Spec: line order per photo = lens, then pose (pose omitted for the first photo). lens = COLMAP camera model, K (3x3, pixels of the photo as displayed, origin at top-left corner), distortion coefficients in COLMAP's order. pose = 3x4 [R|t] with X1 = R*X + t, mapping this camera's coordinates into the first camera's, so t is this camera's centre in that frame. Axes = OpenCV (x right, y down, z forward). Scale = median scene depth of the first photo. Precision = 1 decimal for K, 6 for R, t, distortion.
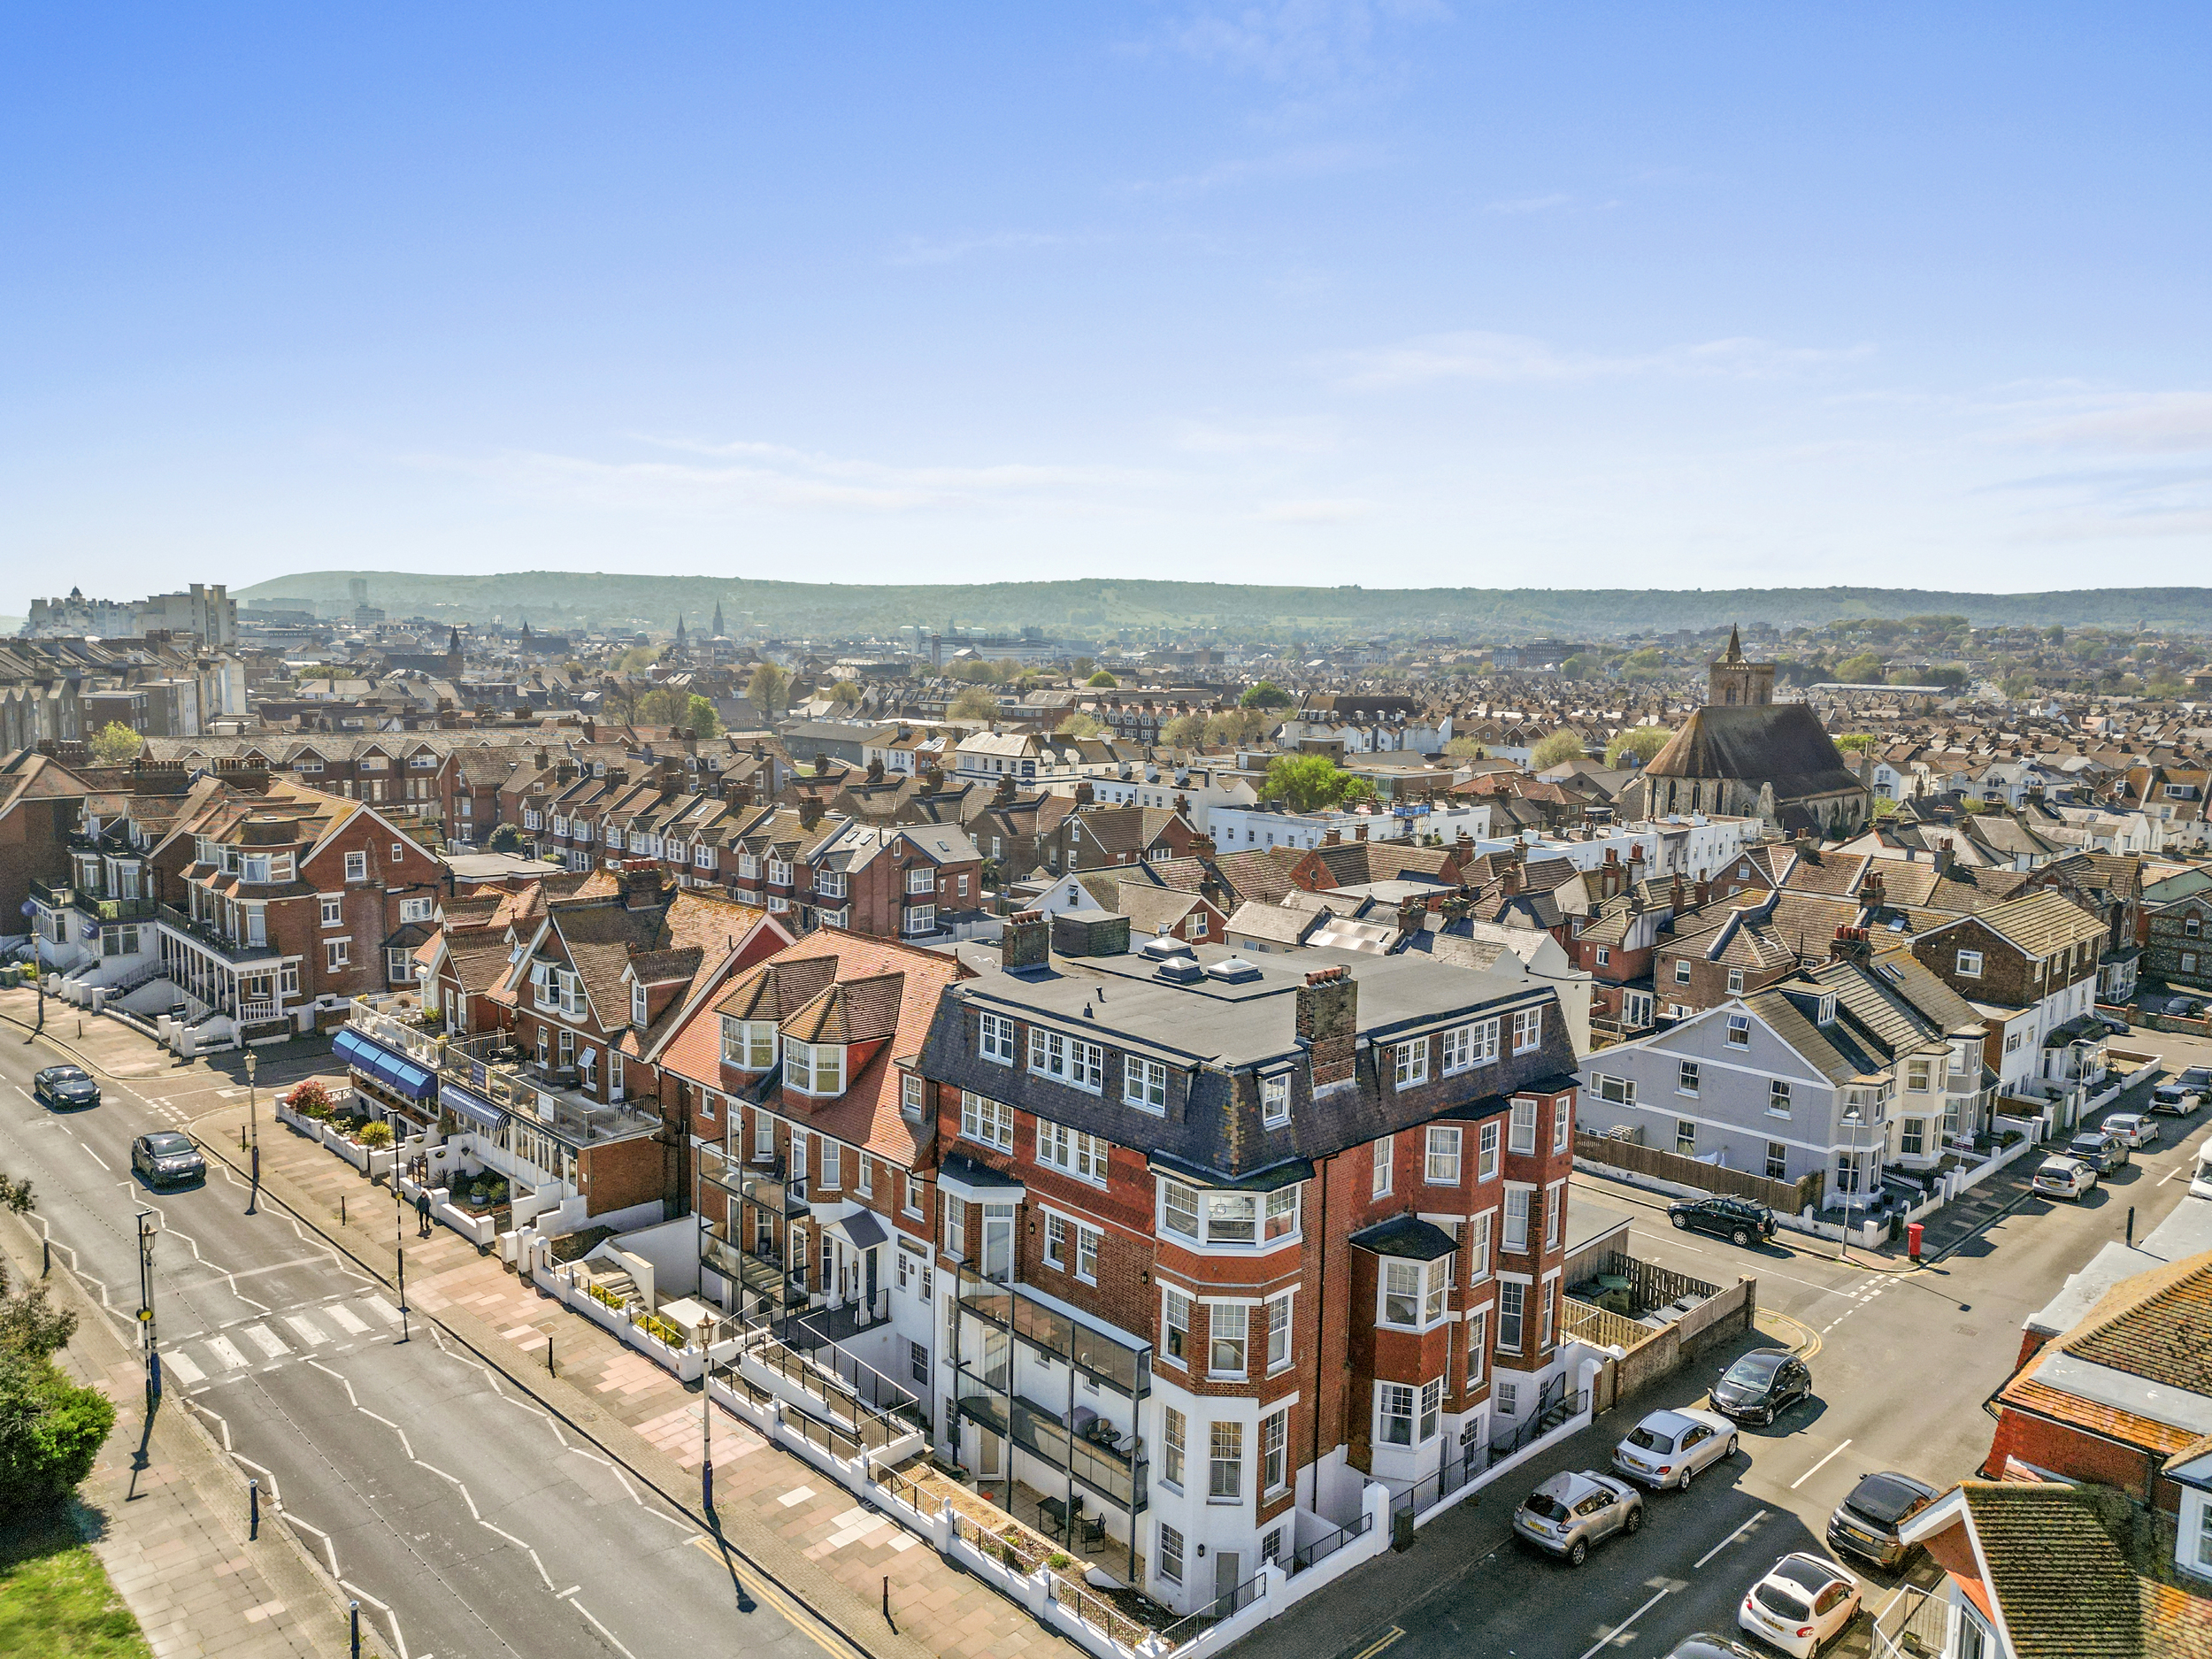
lens RADIAL K [[1543.8, 0, 1103.0], [0, 1543.8, 834.1], [0, 0, 1]] dist [0.083232, -0.081388]
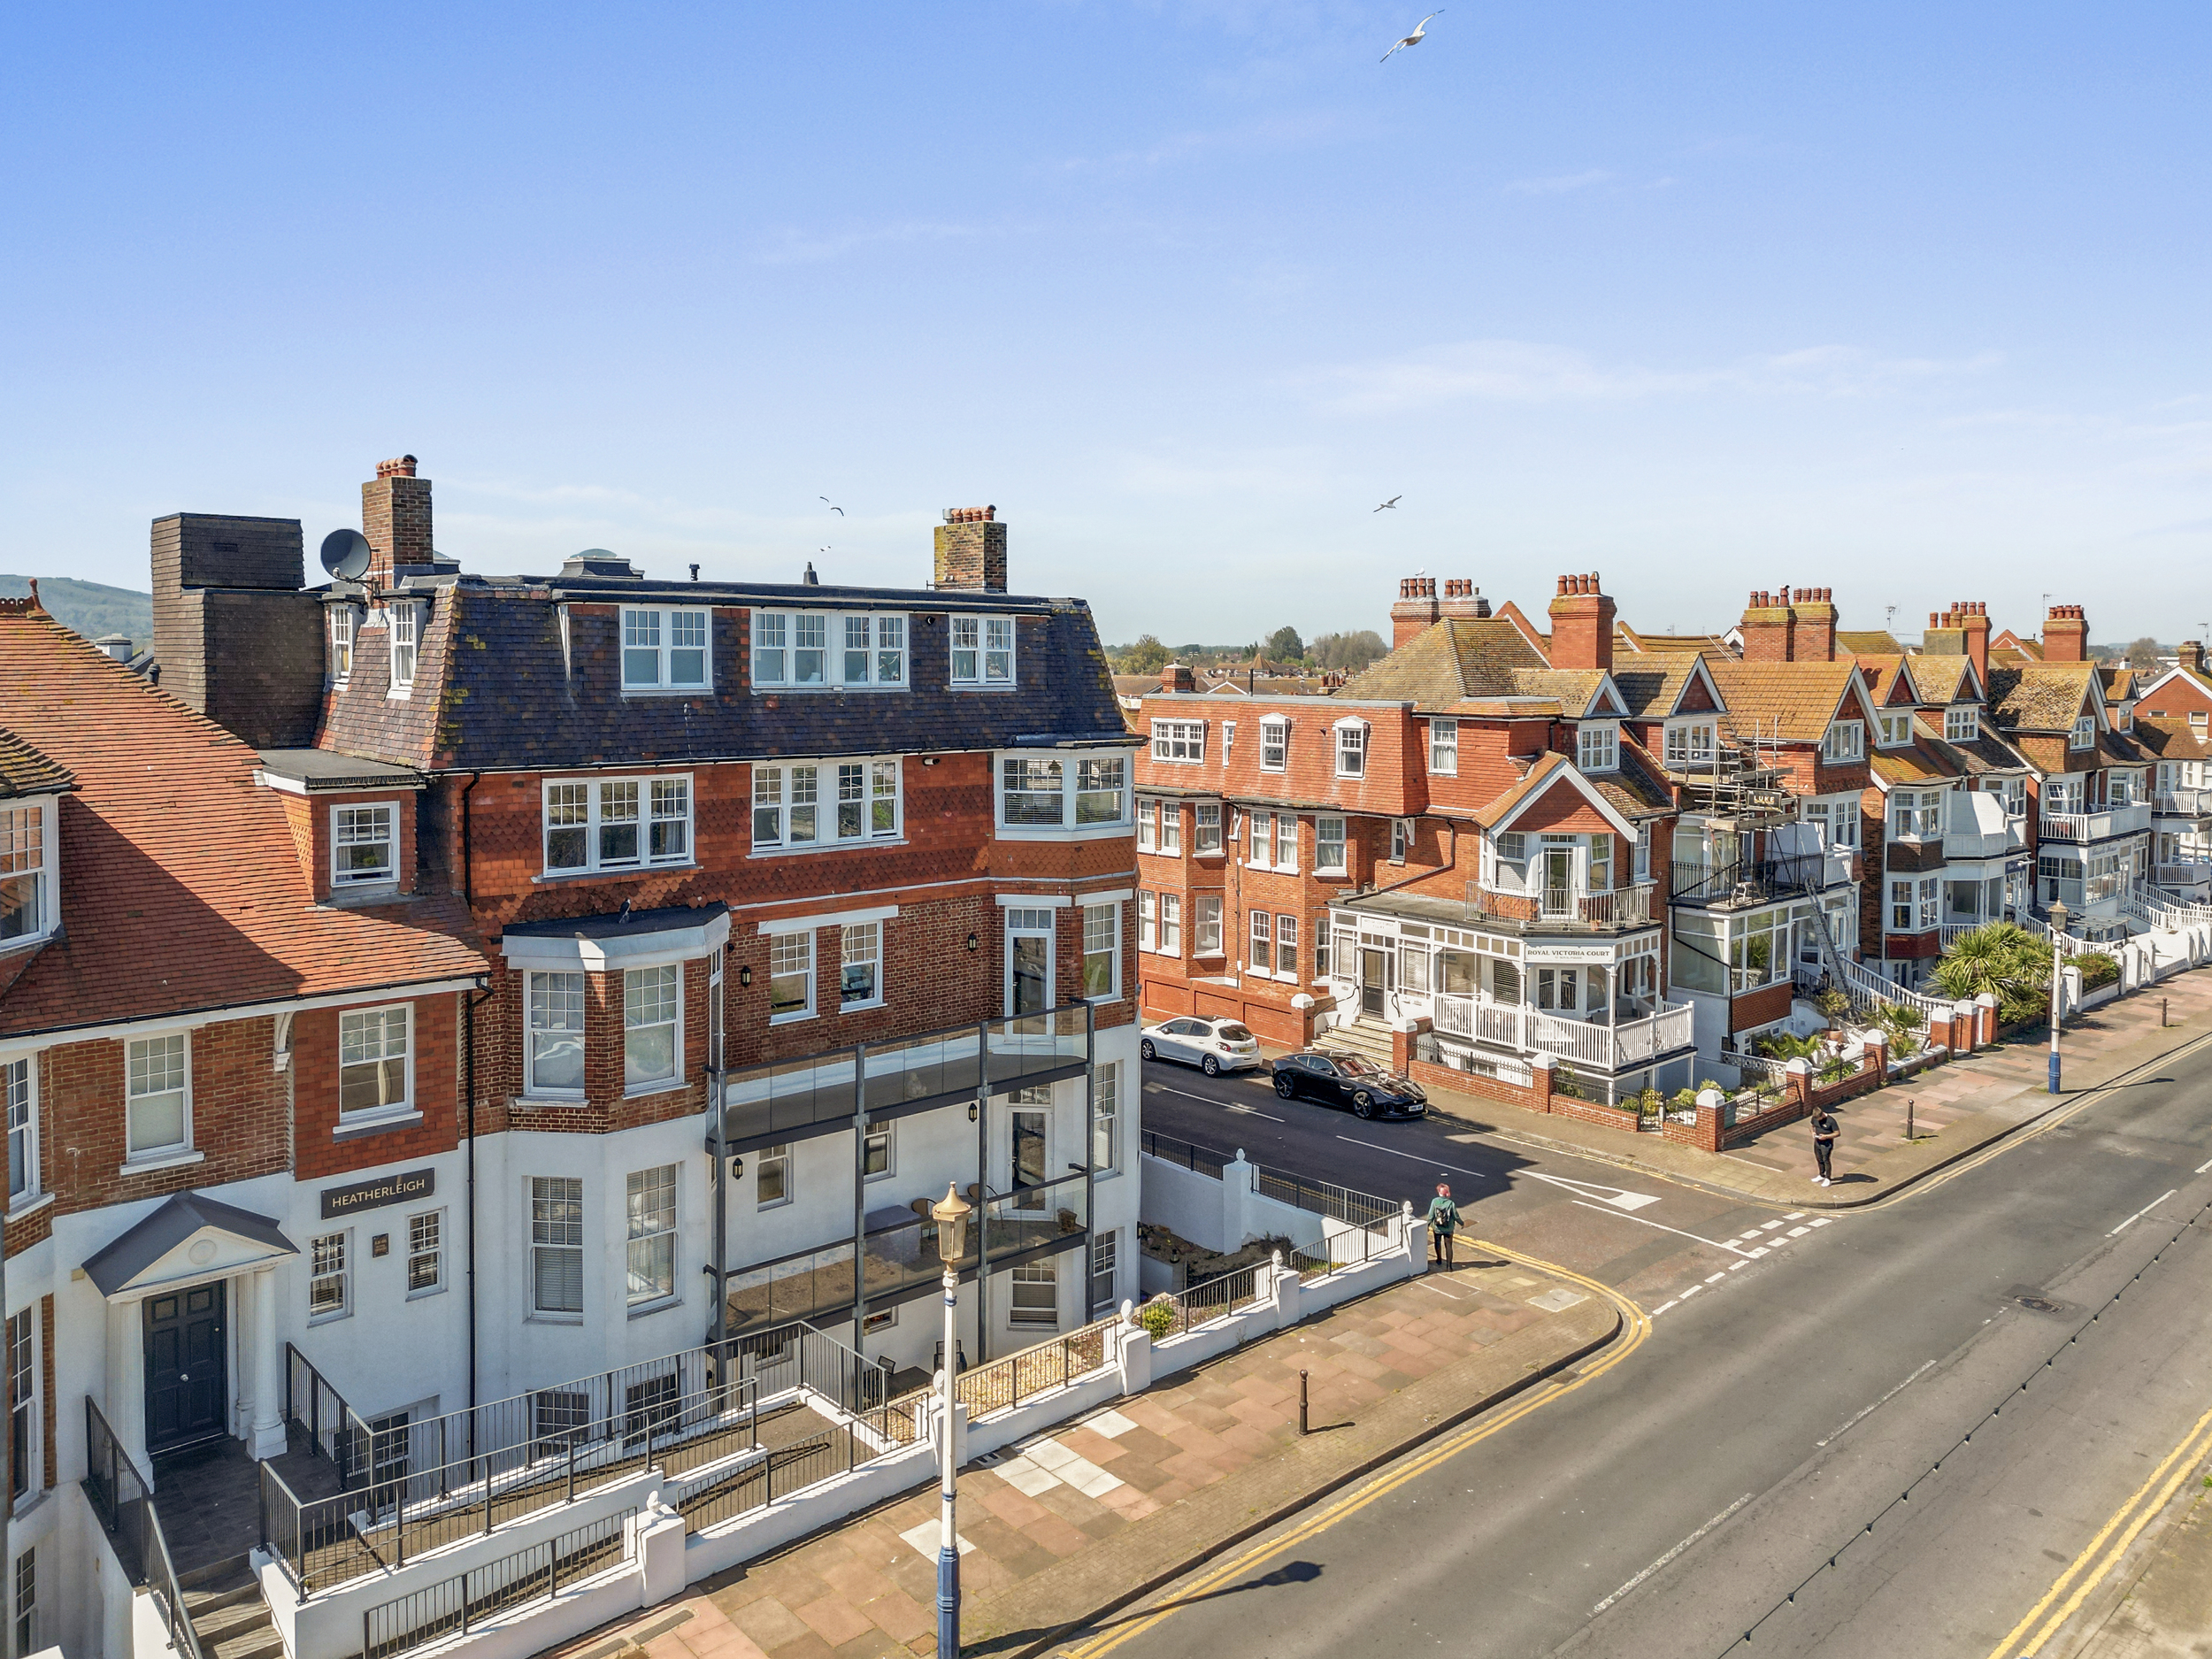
lens RADIAL K [[1584.6, 0, 1101.5], [0, 1584.6, 731.6], [0, 0, 1]] dist [0.071421, -0.058634]
pose [[0.043460, -0.068828, 0.996681, -0.535834], [0.122208, 0.990498, 0.063072, 0.126887], [-0.991553, 0.119061, 0.051458, 0.727835]]
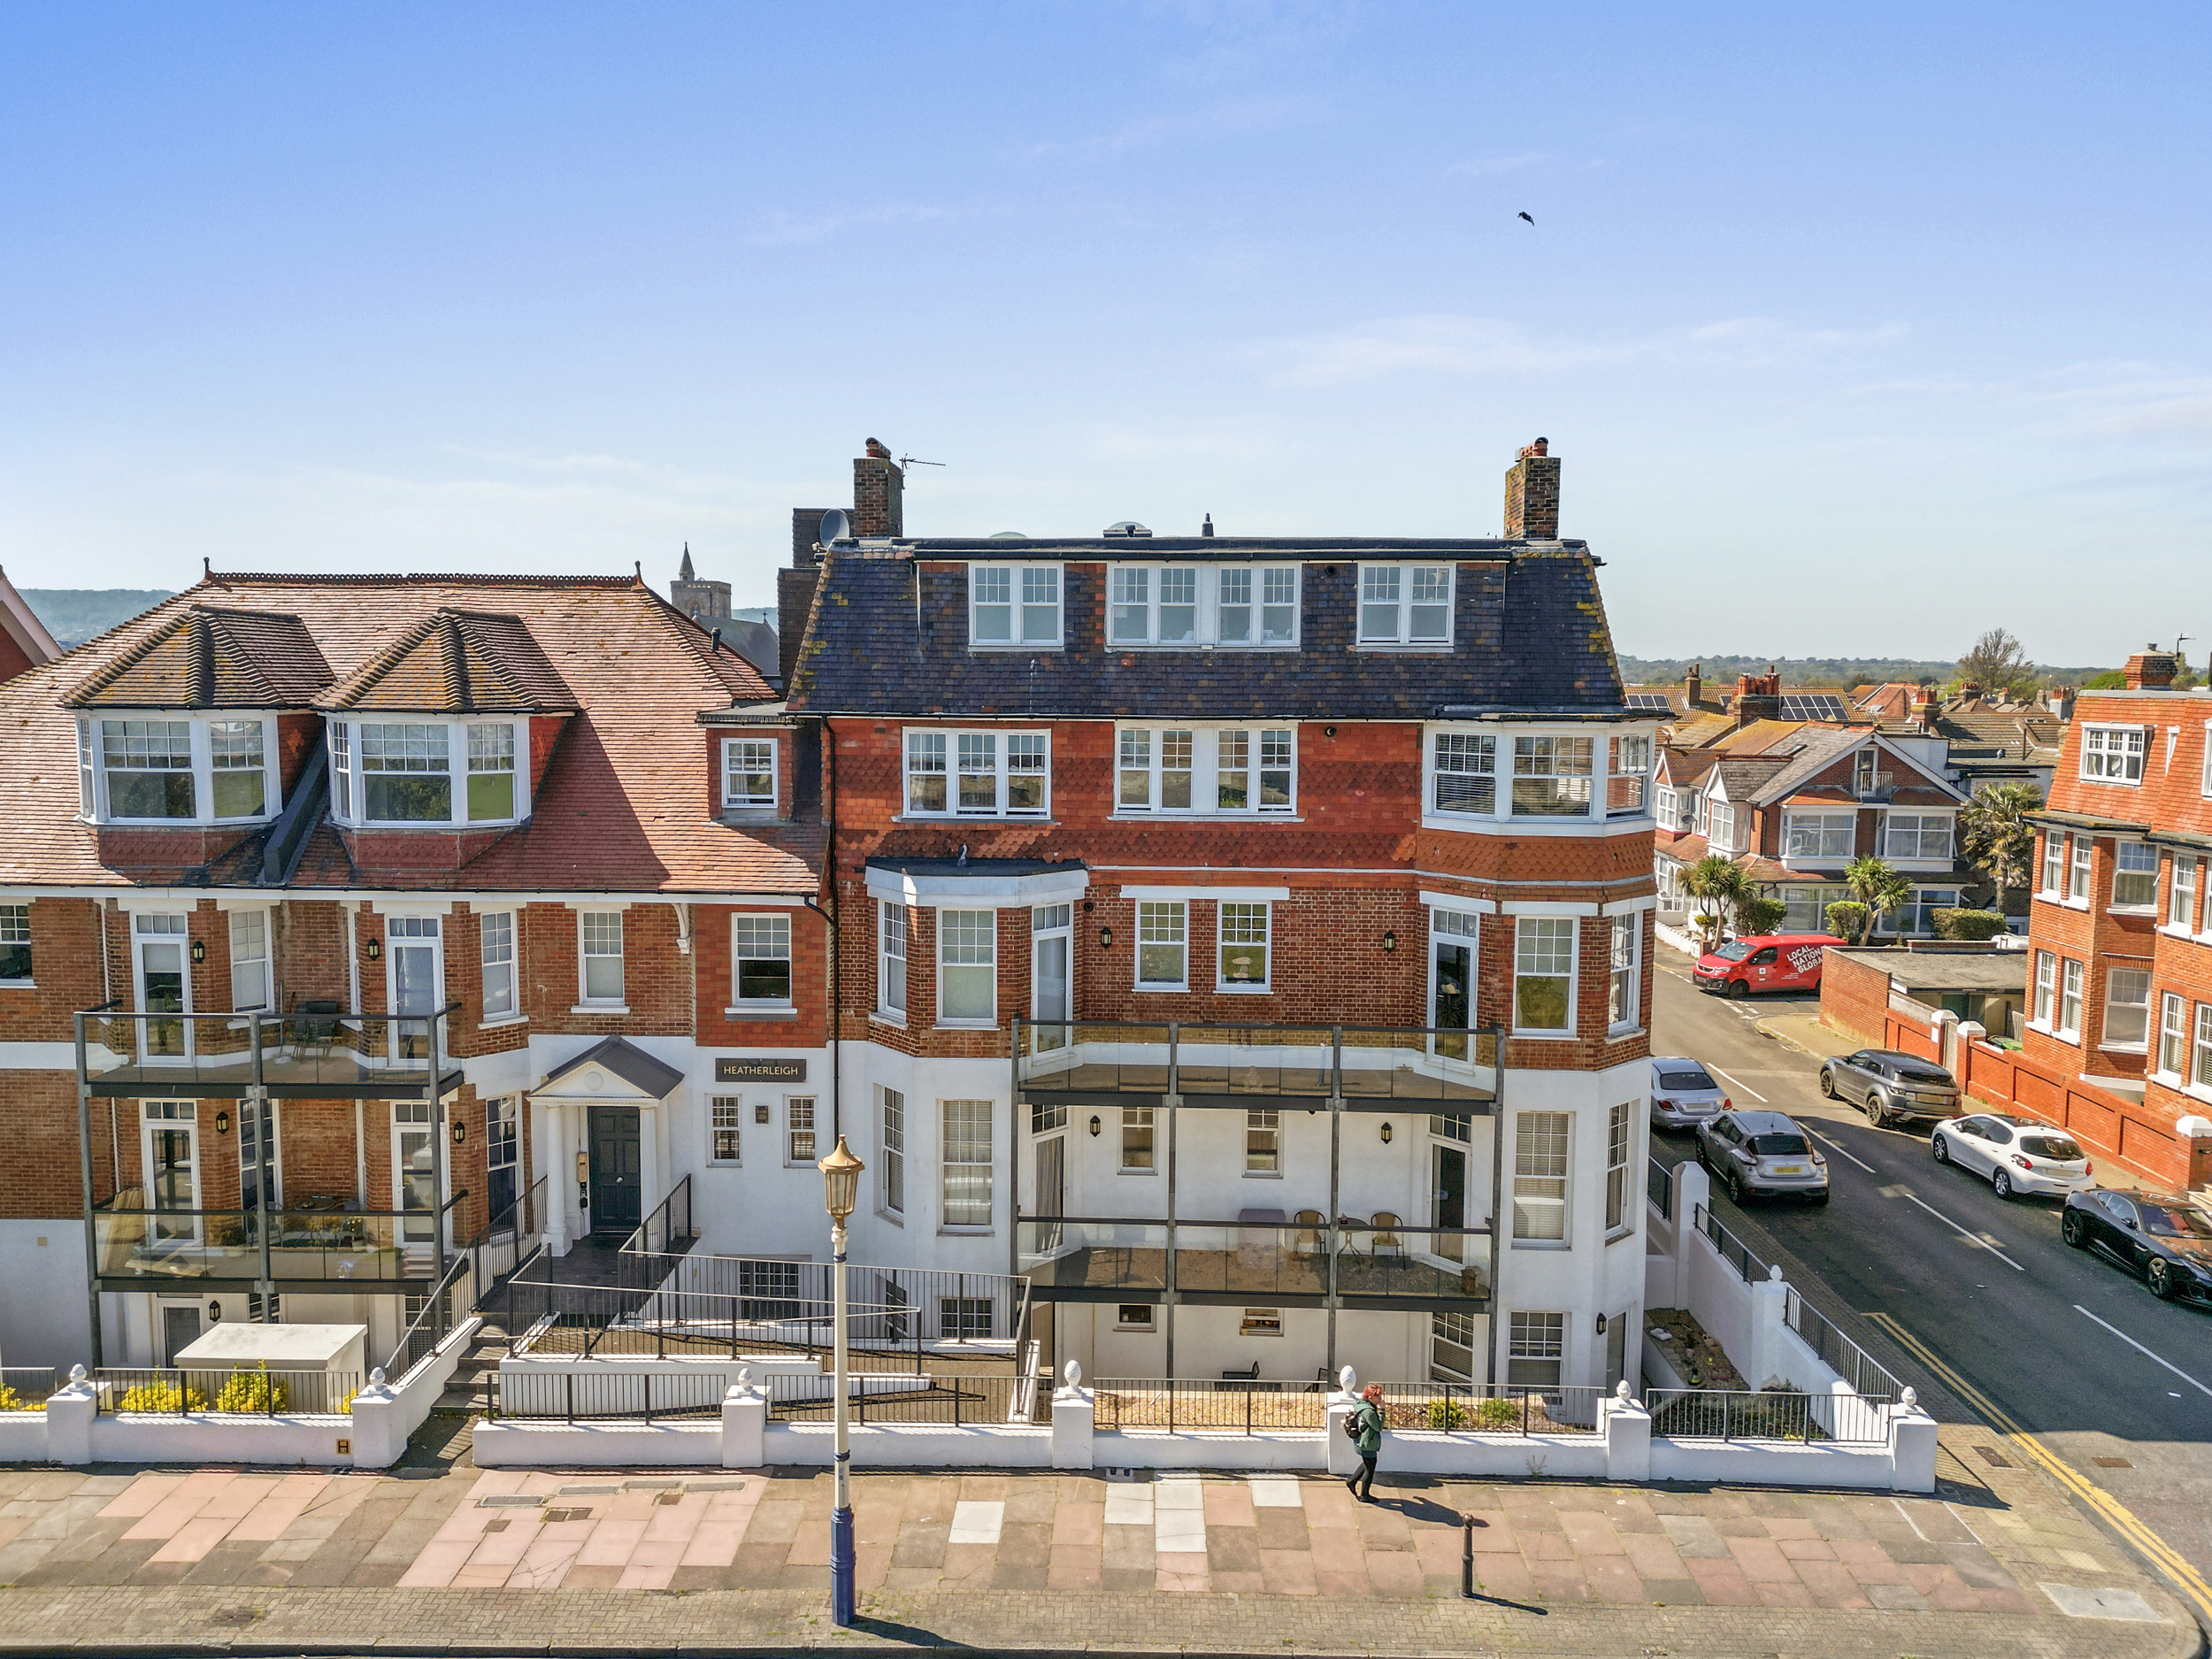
lens RADIAL K [[1560.2, 0, 1106.0], [0, 1560.2, 829.5], [0, 0, 1]] dist [0.085463, -0.082681]
pose [[0.720140, -0.083948, 0.688731, -0.377807], [0.095193, 0.995221, 0.021771, 0.177346], [-0.687267, 0.049884, 0.724690, 0.515439]]
